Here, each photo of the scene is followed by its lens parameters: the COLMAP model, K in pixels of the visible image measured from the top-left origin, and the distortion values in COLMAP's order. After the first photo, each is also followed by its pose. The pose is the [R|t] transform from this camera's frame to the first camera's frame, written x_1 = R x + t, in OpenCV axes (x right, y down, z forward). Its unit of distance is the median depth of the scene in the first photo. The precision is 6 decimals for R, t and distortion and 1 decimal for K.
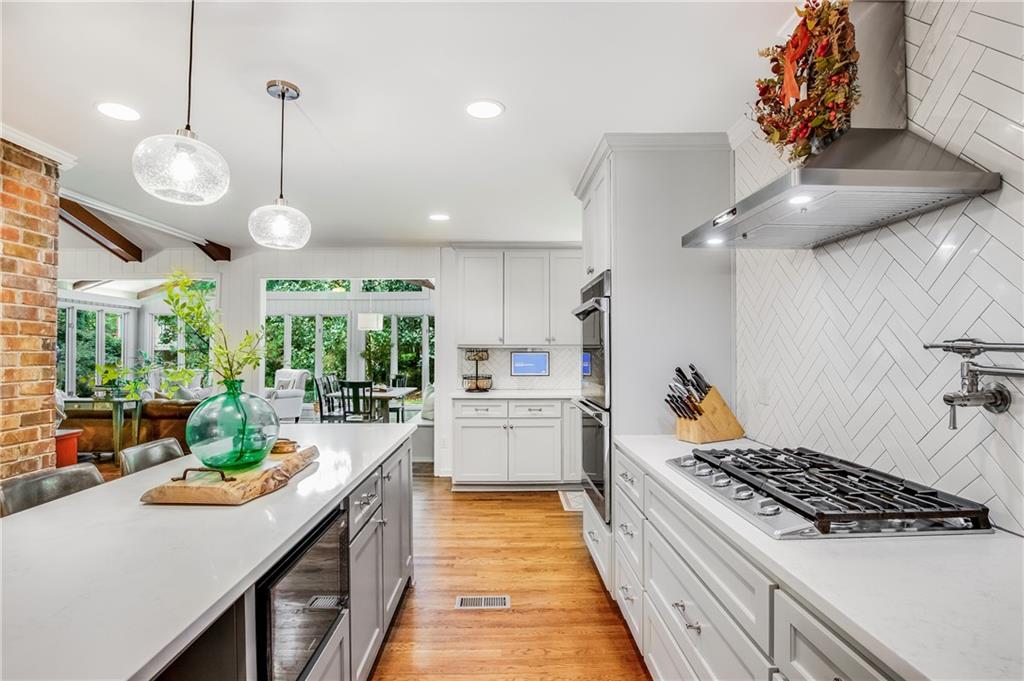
lens RADIAL K [[492.8, 0, 514.9], [0, 492.8, 339.4], [0, 0, 1]] dist [-0.009265, 0.001264]
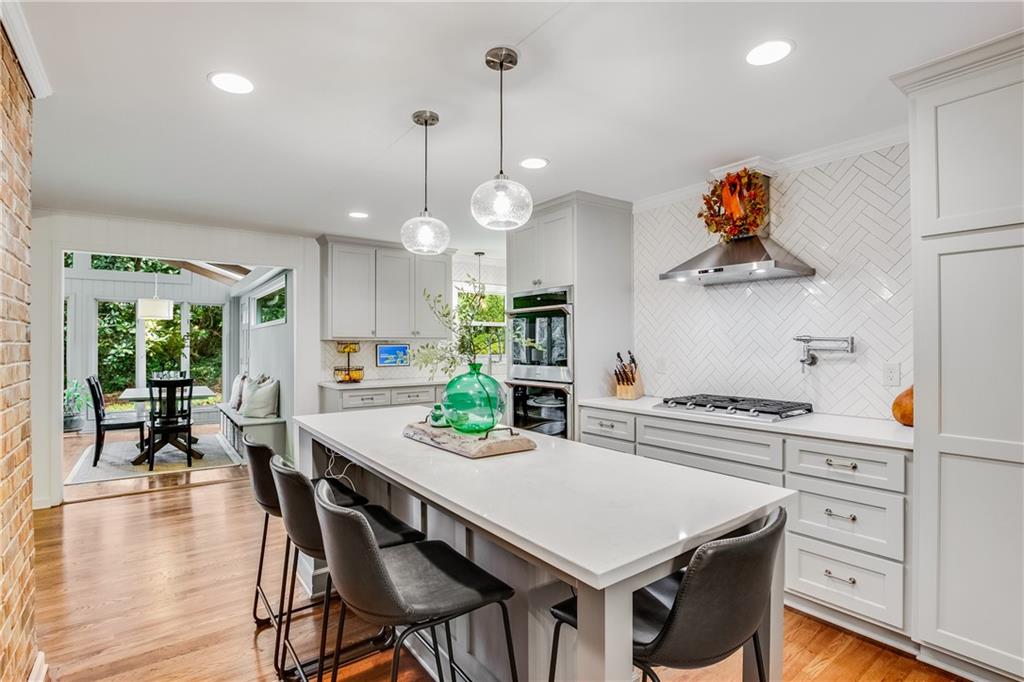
lens RADIAL K [[492.8, 0, 507.7], [0, 492.8, 344.7], [0, 0, 1]] dist [-0.009265, 0.001264]
pose [[0.815425, -0.003215, 0.578854, -0.433258], [-0.010029, 0.999756, 0.019680, 0.002730], [-0.578776, -0.021853, 0.815194, -0.033065]]
